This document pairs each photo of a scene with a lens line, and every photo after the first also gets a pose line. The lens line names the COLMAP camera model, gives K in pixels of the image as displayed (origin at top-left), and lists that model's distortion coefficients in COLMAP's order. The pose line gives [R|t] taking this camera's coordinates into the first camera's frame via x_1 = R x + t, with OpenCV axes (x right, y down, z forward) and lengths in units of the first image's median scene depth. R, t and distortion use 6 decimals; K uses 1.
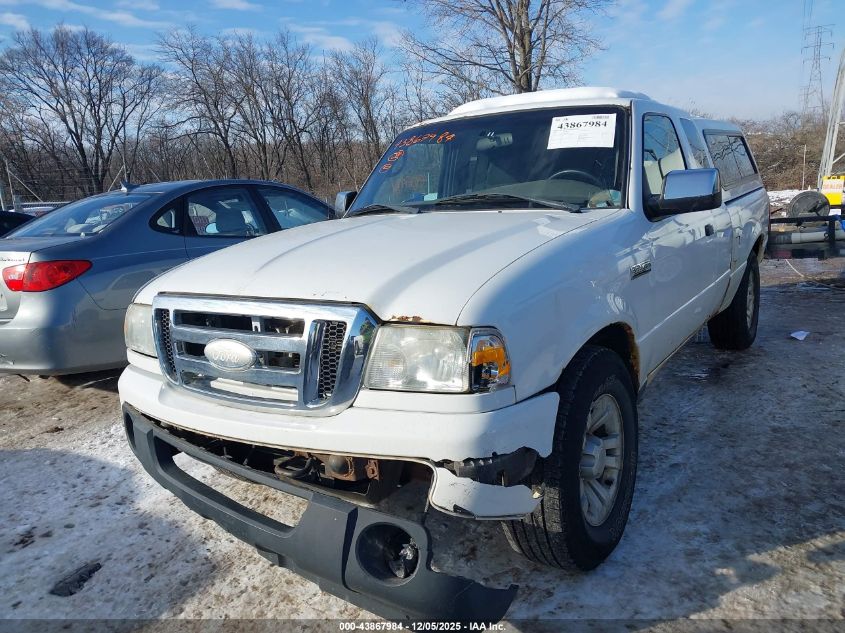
lens RADIAL K [[685.0, 0, 416.8], [0, 685.0, 312.8], [0, 0, 1]] dist [0.030980, -0.036929]
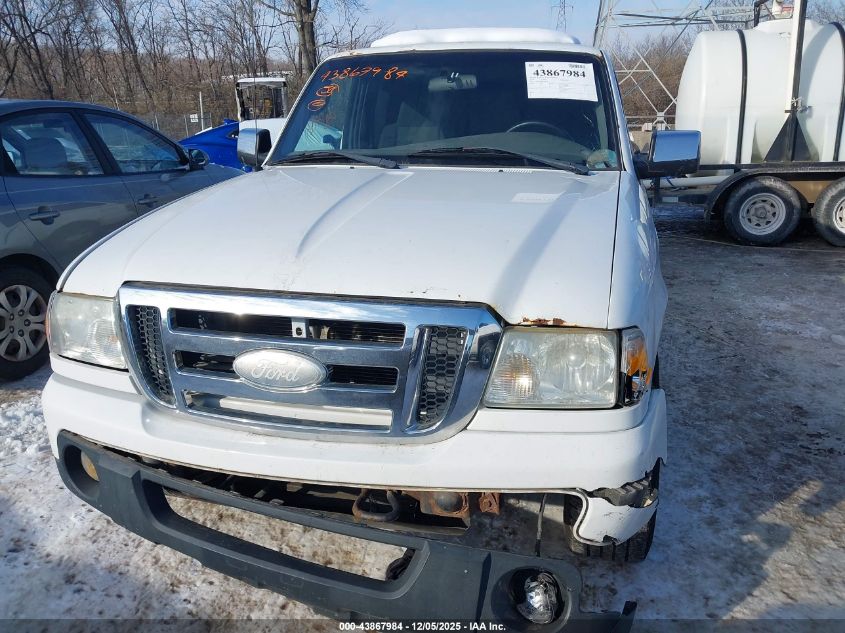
lens RADIAL K [[685.0, 0, 424.4], [0, 685.0, 317.3], [0, 0, 1]] dist [0.030980, -0.036929]
pose [[0.939954, -0.047012, 0.338049, -0.331037], [0.010380, 0.993947, 0.109367, -0.067938], [-0.341144, -0.099291, 0.934752, 0.224530]]
